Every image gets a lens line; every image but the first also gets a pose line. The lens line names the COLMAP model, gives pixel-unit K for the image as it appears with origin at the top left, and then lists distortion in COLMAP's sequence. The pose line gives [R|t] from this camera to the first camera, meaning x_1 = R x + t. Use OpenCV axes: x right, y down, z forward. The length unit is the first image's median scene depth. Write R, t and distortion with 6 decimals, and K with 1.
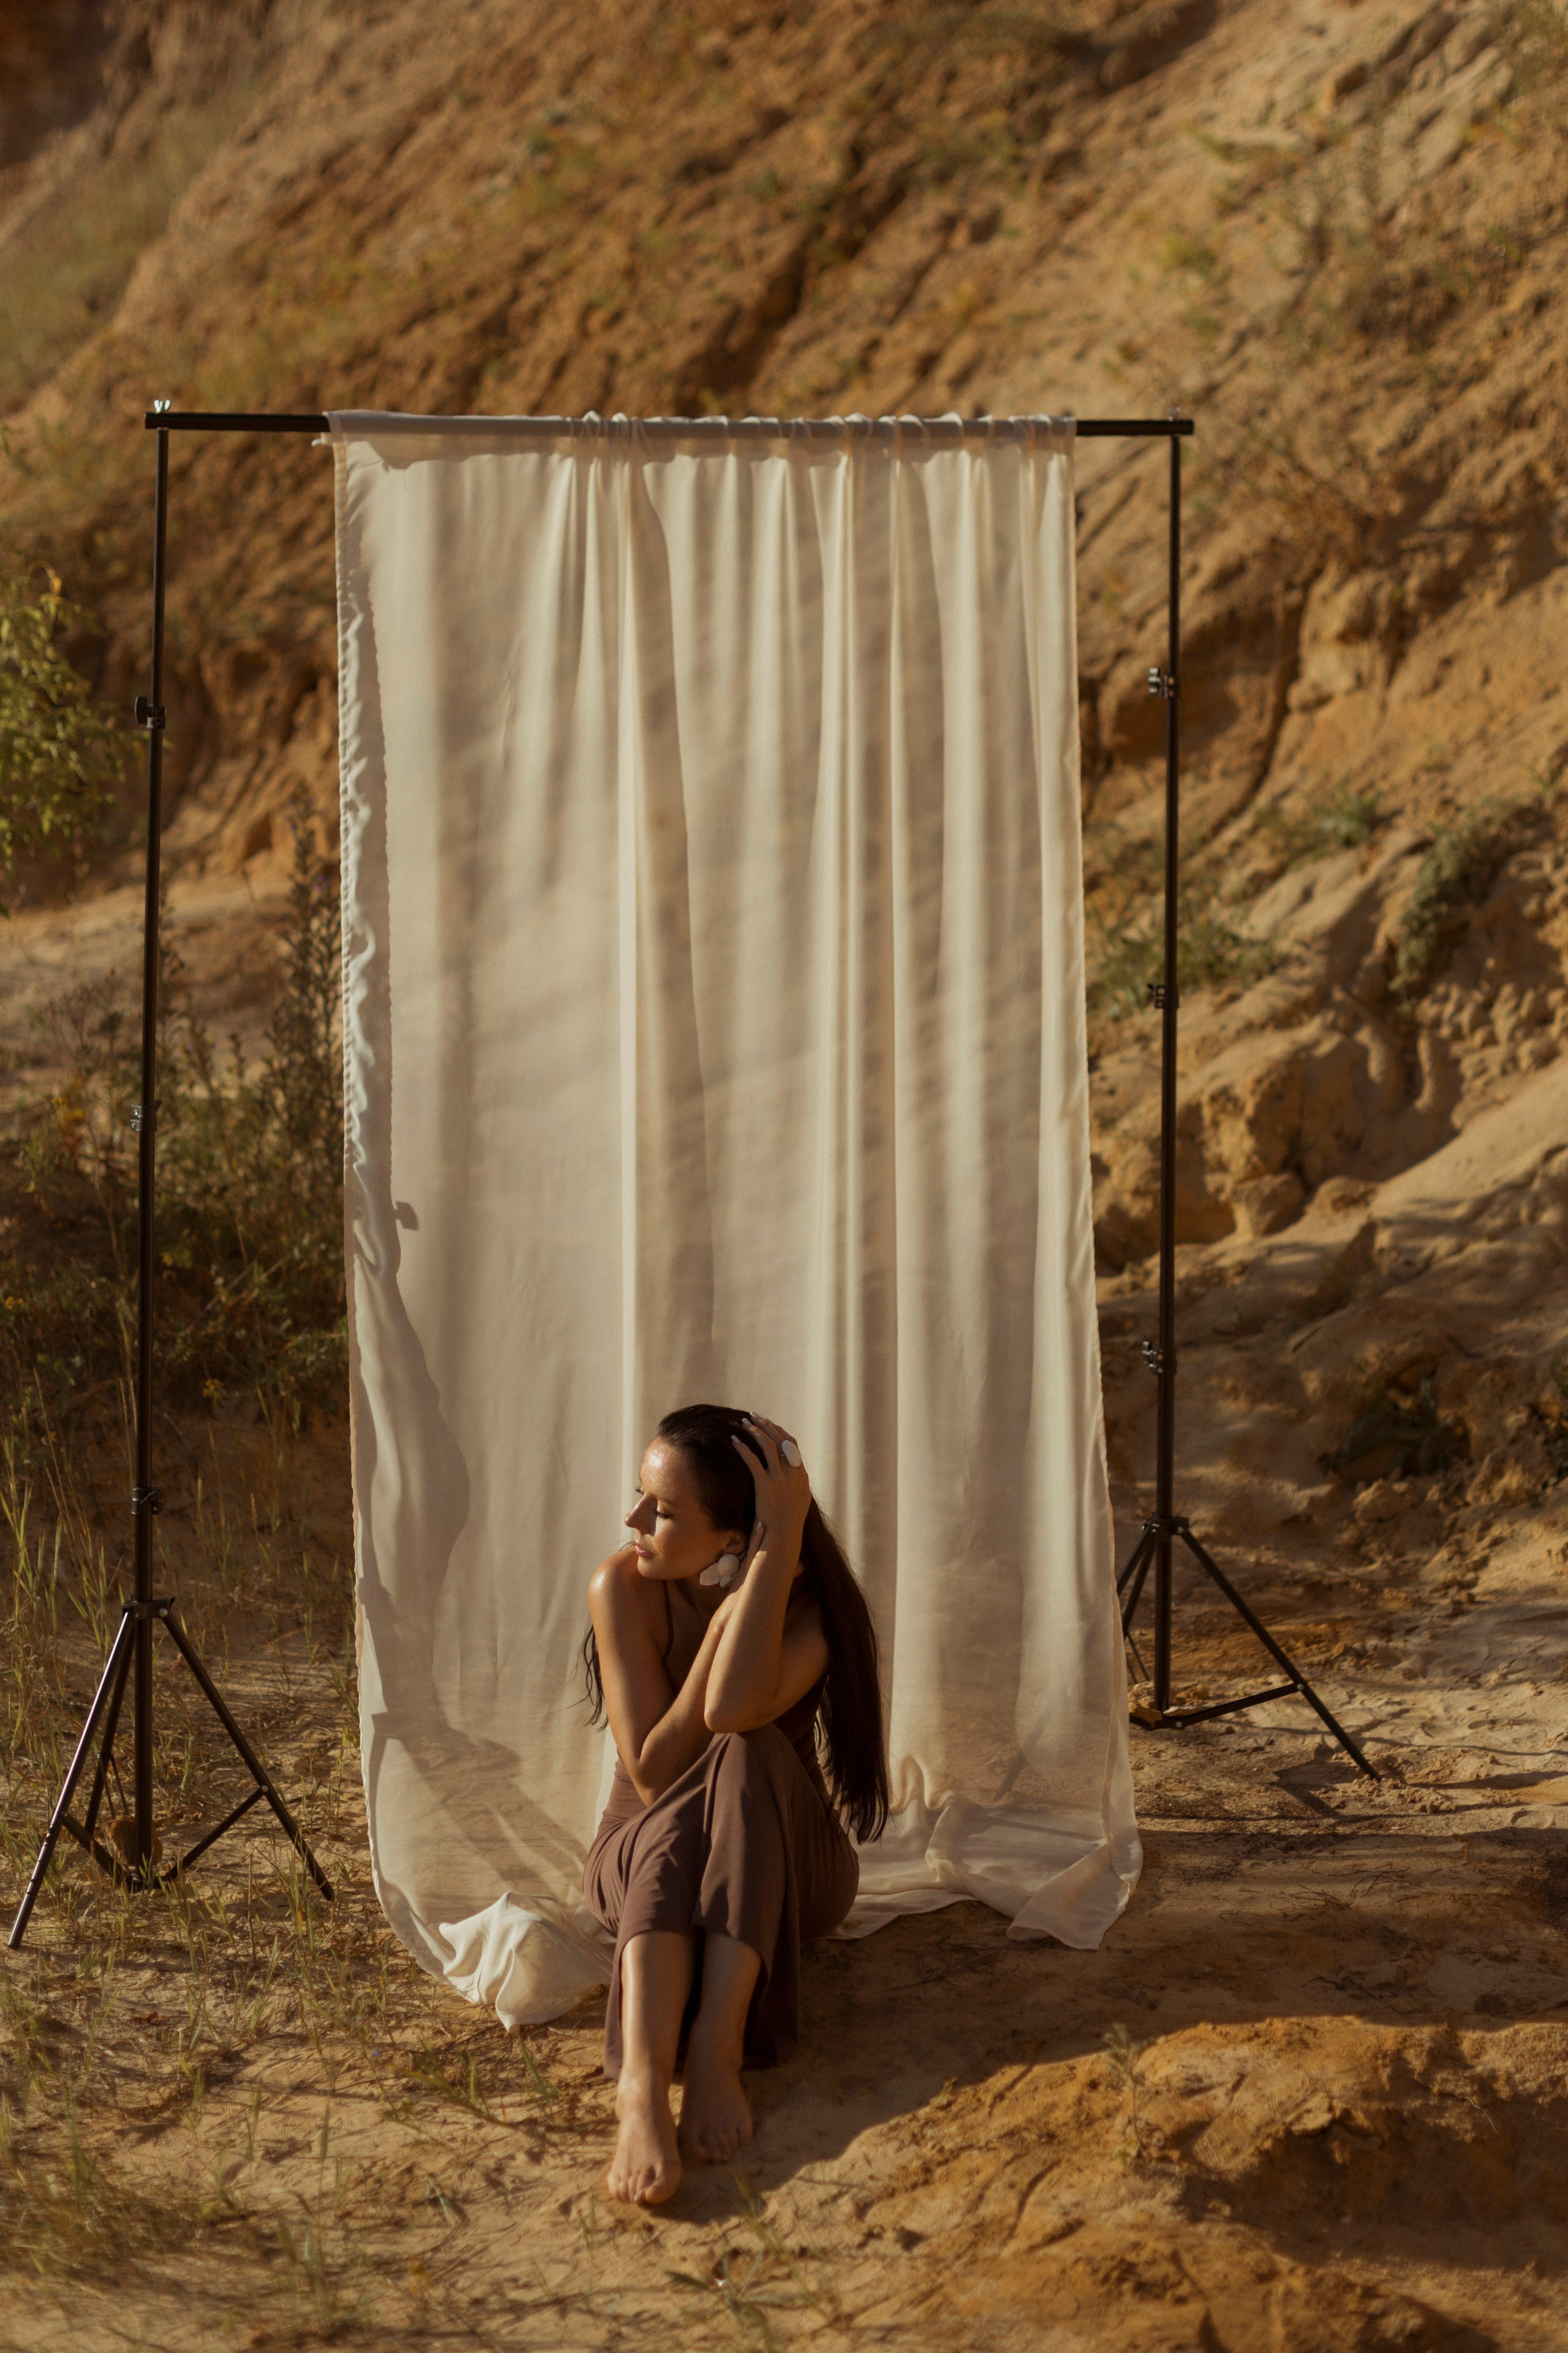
lens RADIAL K [[3708.5, 0, 823.8], [0, 3708.5, 1132.6], [0, 0, 1]] dist [0.020248, -0.166631]
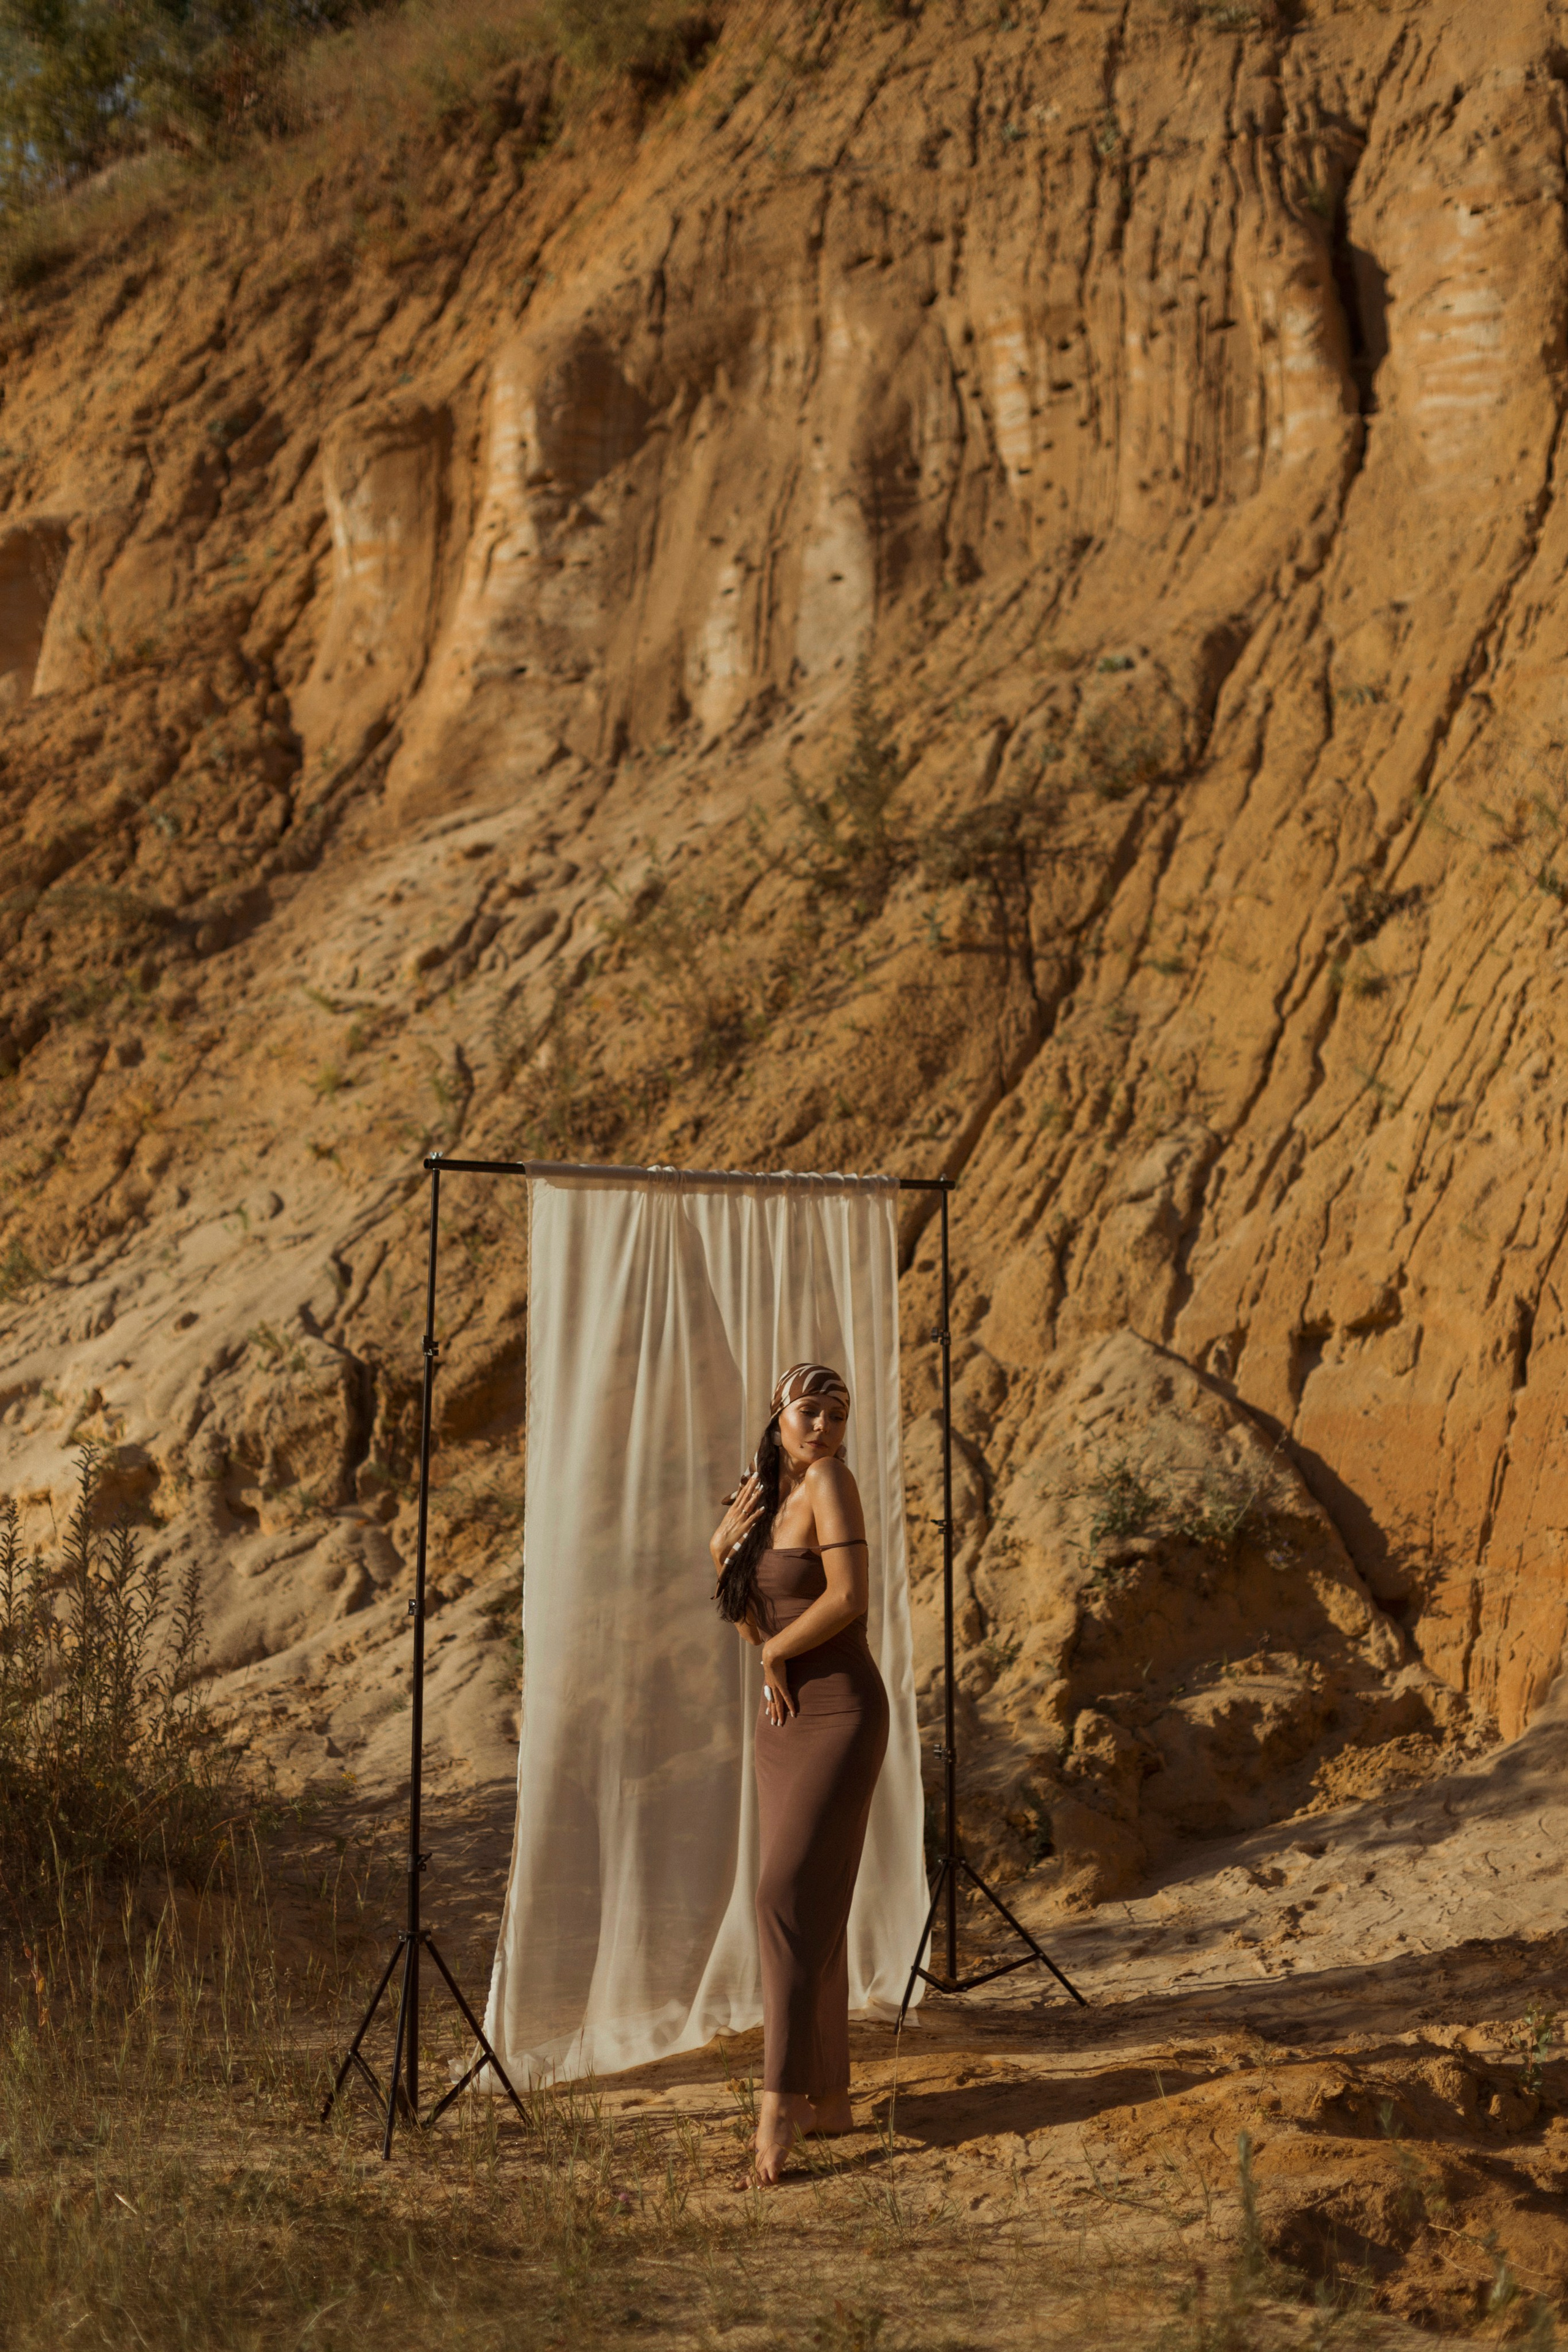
lens RADIAL K [[3456.2, 0, 784.0], [0, 3456.2, 1176.0], [0, 0, 1]] dist [0.028538, -0.153559]
pose [[0.905835, 0.025447, 0.422865, -0.365864], [0.062544, 0.979222, -0.192906, 0.060149], [-0.418988, 0.201188, 0.885422, -0.206941]]
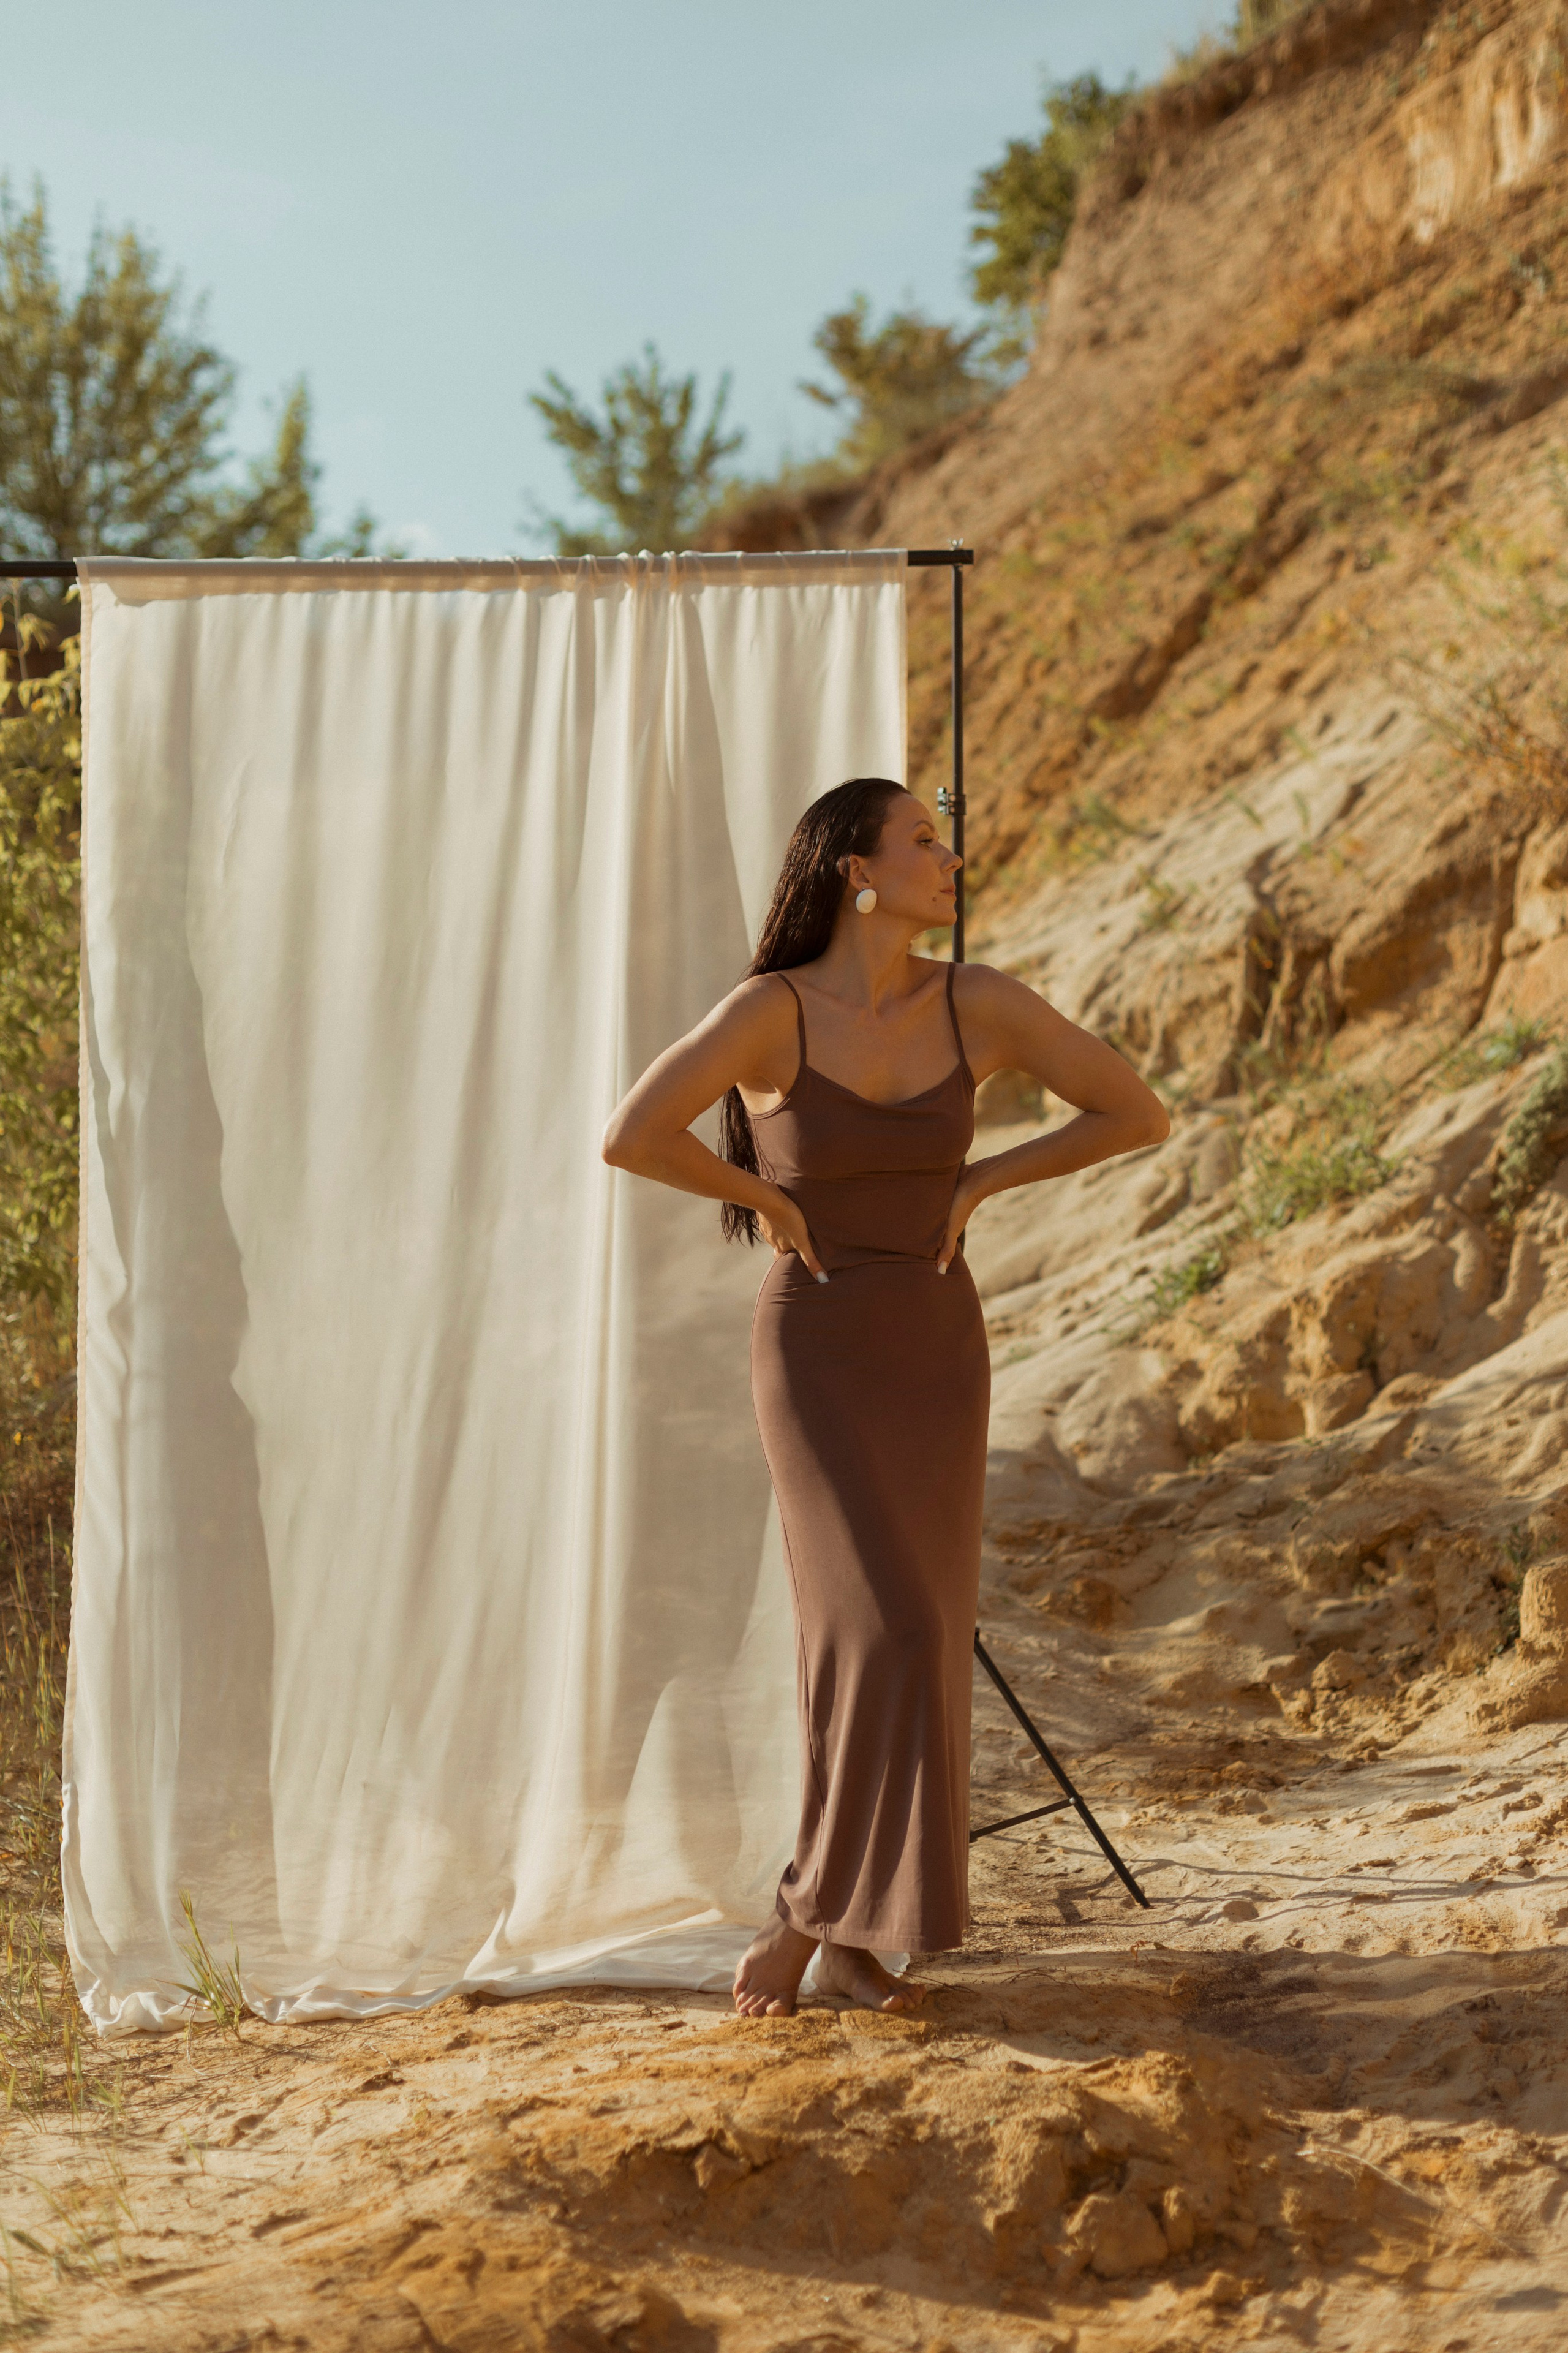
lens RADIAL K [[3457.4, 0, 784.0], [0, 3457.4, 1176.5], [0, 0, 1]] dist [0.028538, -0.153559]
pose [[0.970745, -0.008032, -0.239978, 0.165792], [-0.016517, 0.994839, -0.100111, 0.045597], [0.239543, 0.101145, 0.965603, 0.041775]]
